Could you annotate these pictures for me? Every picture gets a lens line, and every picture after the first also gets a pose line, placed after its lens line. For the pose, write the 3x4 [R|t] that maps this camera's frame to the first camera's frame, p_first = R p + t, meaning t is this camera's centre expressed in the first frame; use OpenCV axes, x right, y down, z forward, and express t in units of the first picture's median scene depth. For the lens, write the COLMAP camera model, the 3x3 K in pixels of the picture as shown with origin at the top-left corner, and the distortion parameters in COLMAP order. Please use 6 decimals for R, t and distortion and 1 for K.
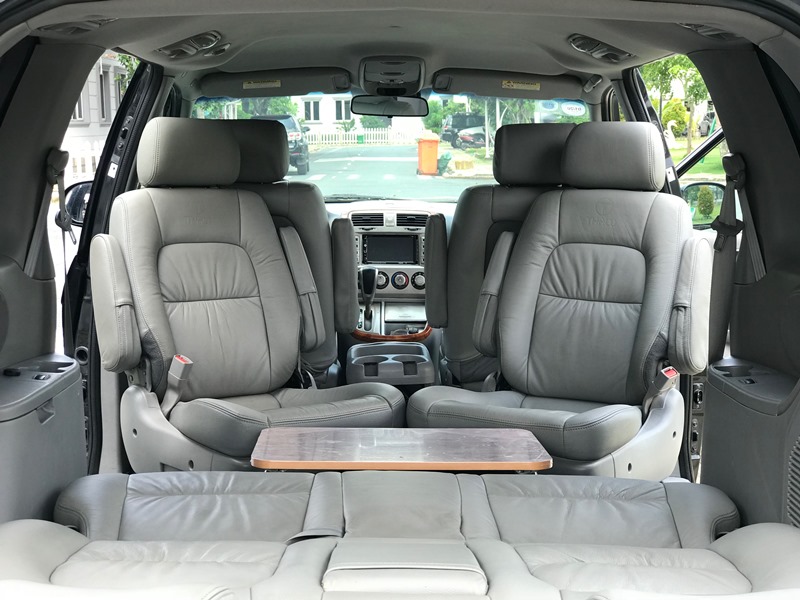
lens RADIAL K [[1336.9, 0, 397.9], [0, 1336.9, 306.1], [0, 0, 1]] dist [0.002129, 0.000000]
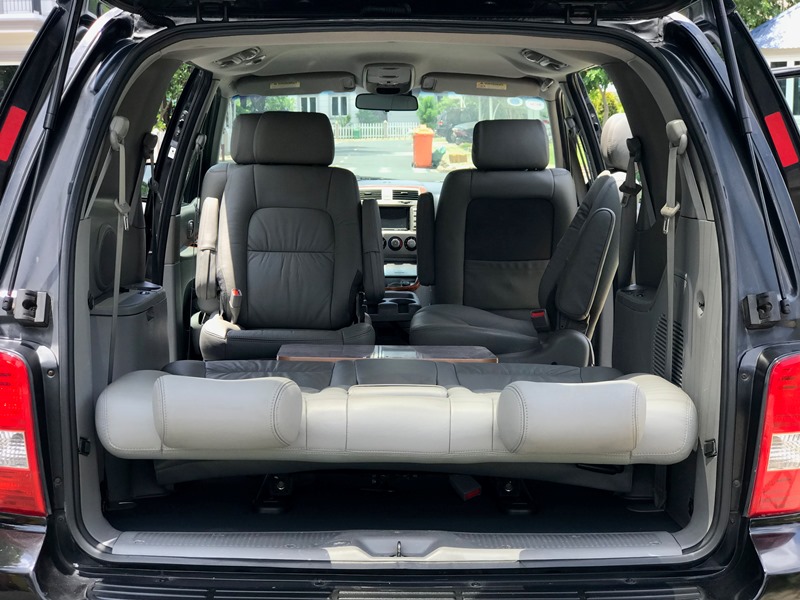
lens RADIAL K [[1336.9, 0, 402.4], [0, 1336.9, 295.0], [0, 0, 1]] dist [0.002129, 0.000000]
pose [[0.999980, -0.001505, 0.006216, 0.000358], [0.001536, 0.999987, -0.004910, 0.036295], [-0.006208, 0.004920, 0.999969, -0.247829]]
